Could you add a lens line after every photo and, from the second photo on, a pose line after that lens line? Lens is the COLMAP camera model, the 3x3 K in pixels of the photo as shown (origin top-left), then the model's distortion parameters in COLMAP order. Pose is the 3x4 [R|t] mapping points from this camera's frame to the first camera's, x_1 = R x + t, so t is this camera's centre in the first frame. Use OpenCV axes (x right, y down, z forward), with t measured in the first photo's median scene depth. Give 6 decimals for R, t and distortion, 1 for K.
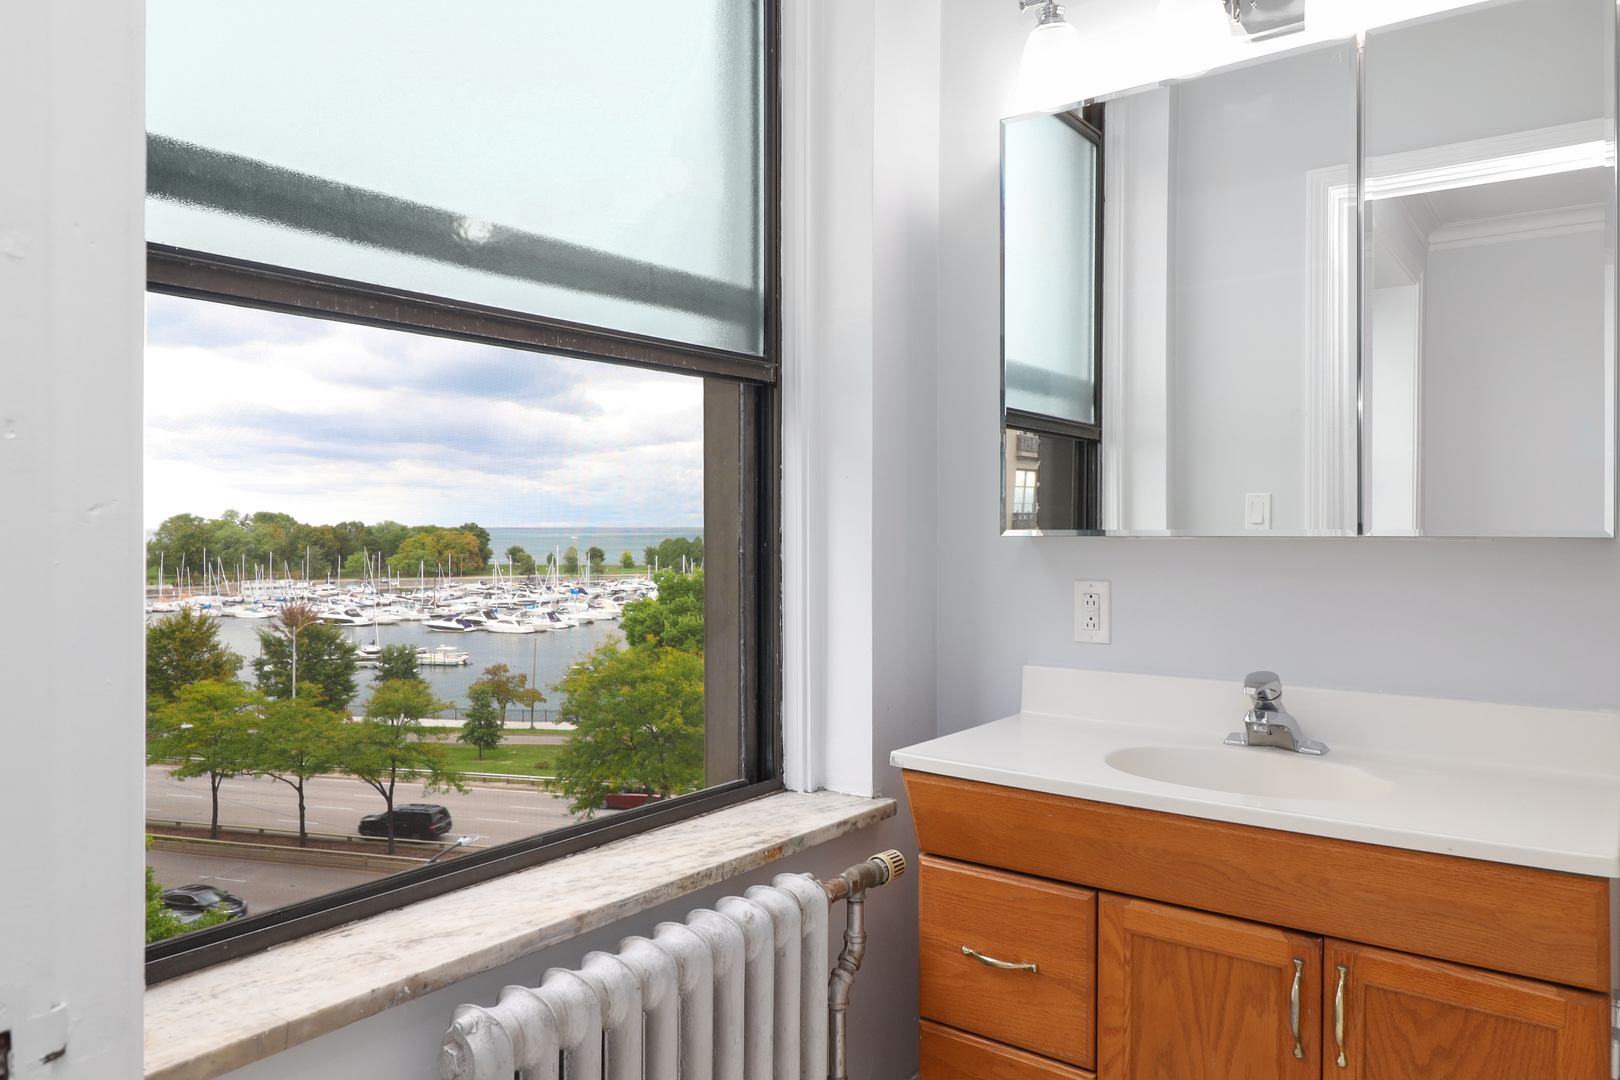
lens RADIAL K [[1121.5, 0, 809.3], [0, 1121.5, 525.3], [0, 0, 1]] dist [-0.003850, -0.003051]
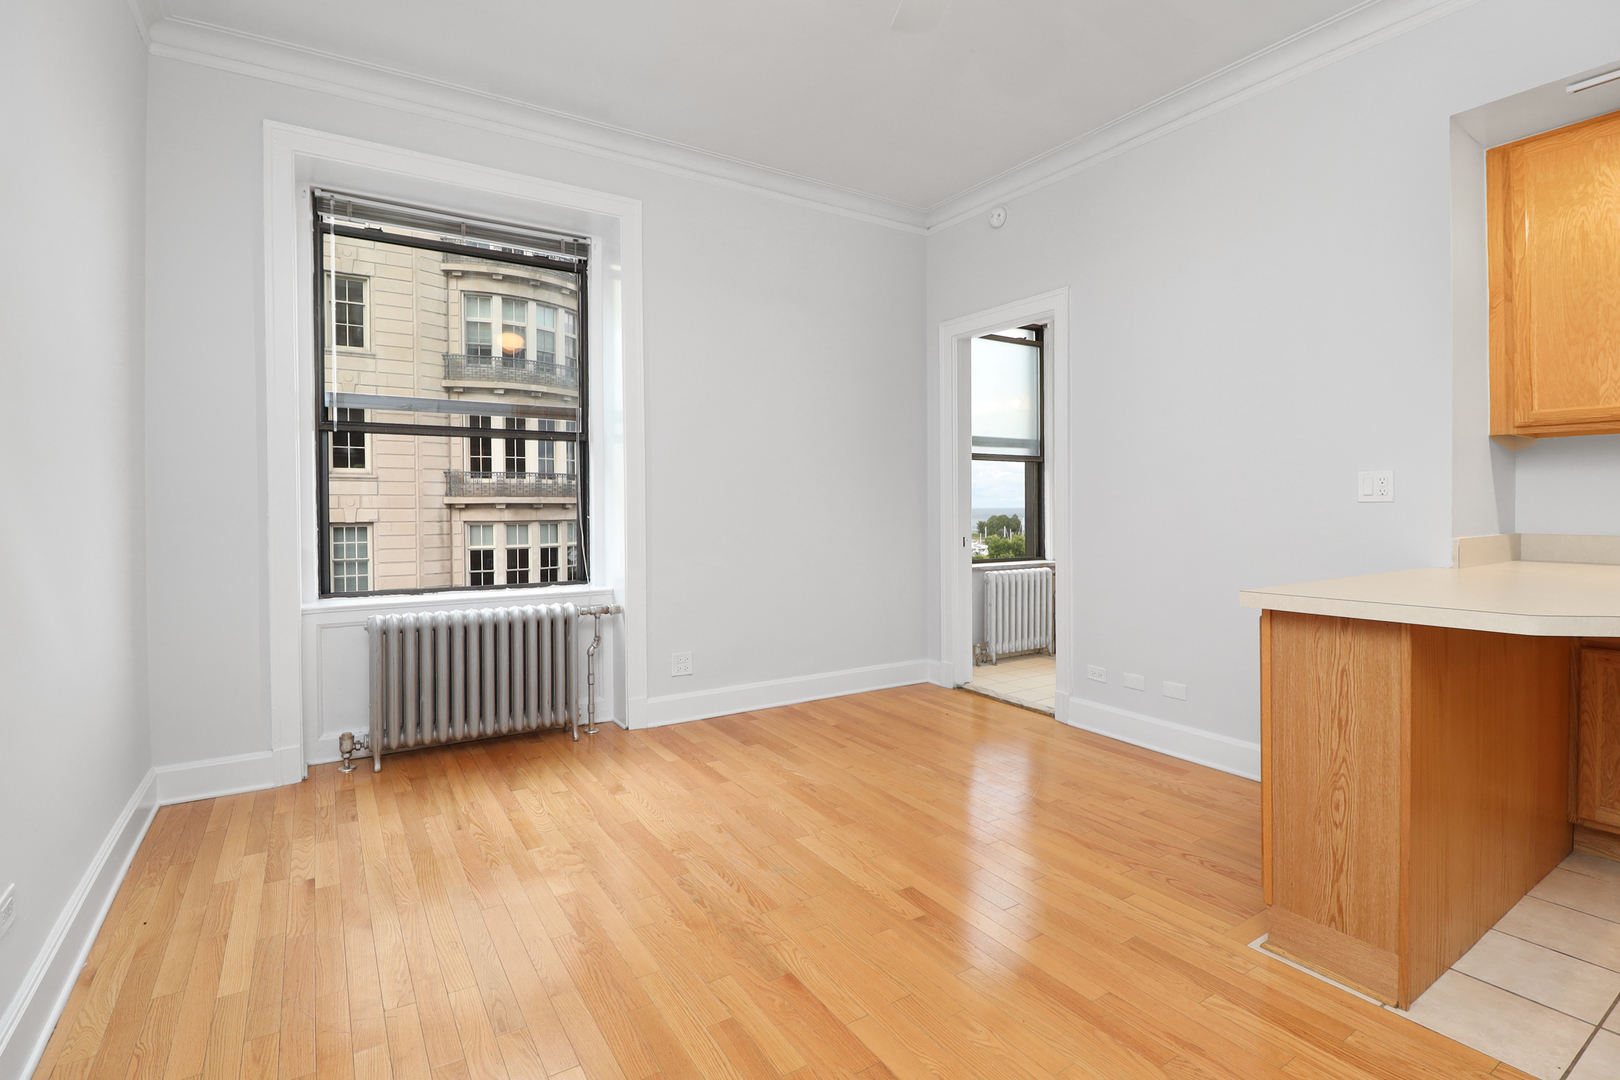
lens RADIAL K [[762.7, 0, 805.9], [0, 762.7, 515.7], [0, 0, 1]] dist [-0.001712, -0.001000]
pose [[0.933591, -0.004035, -0.358319, 0.232238], [0.008215, 0.999915, 0.010144, 0.051818], [0.358247, -0.012414, 0.933544, -2.807891]]
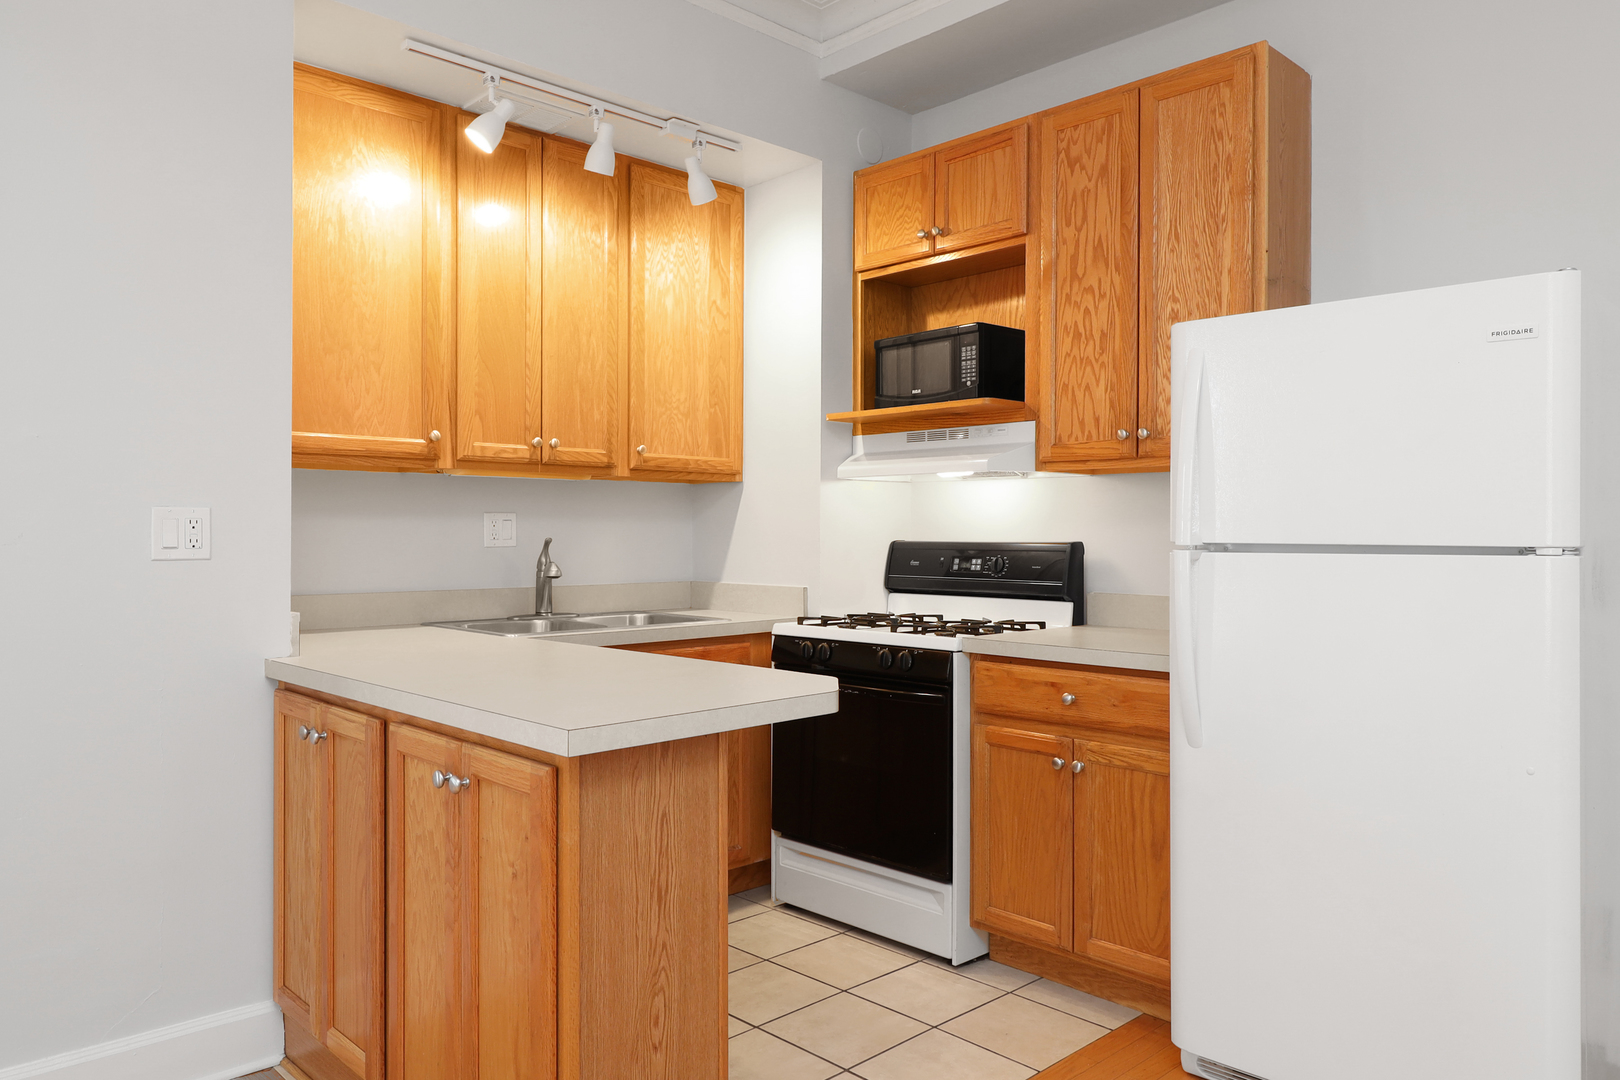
lens RADIAL K [[1121.5, 0, 809.3], [0, 1121.5, 525.3], [0, 0, 1]] dist [-0.003850, -0.003051]
pose [[0.162105, -0.000290, 0.986773, -0.592757], [0.001769, 0.999998, 0.000003, 0.000489], [-0.986772, 0.001745, 0.162105, -1.718988]]
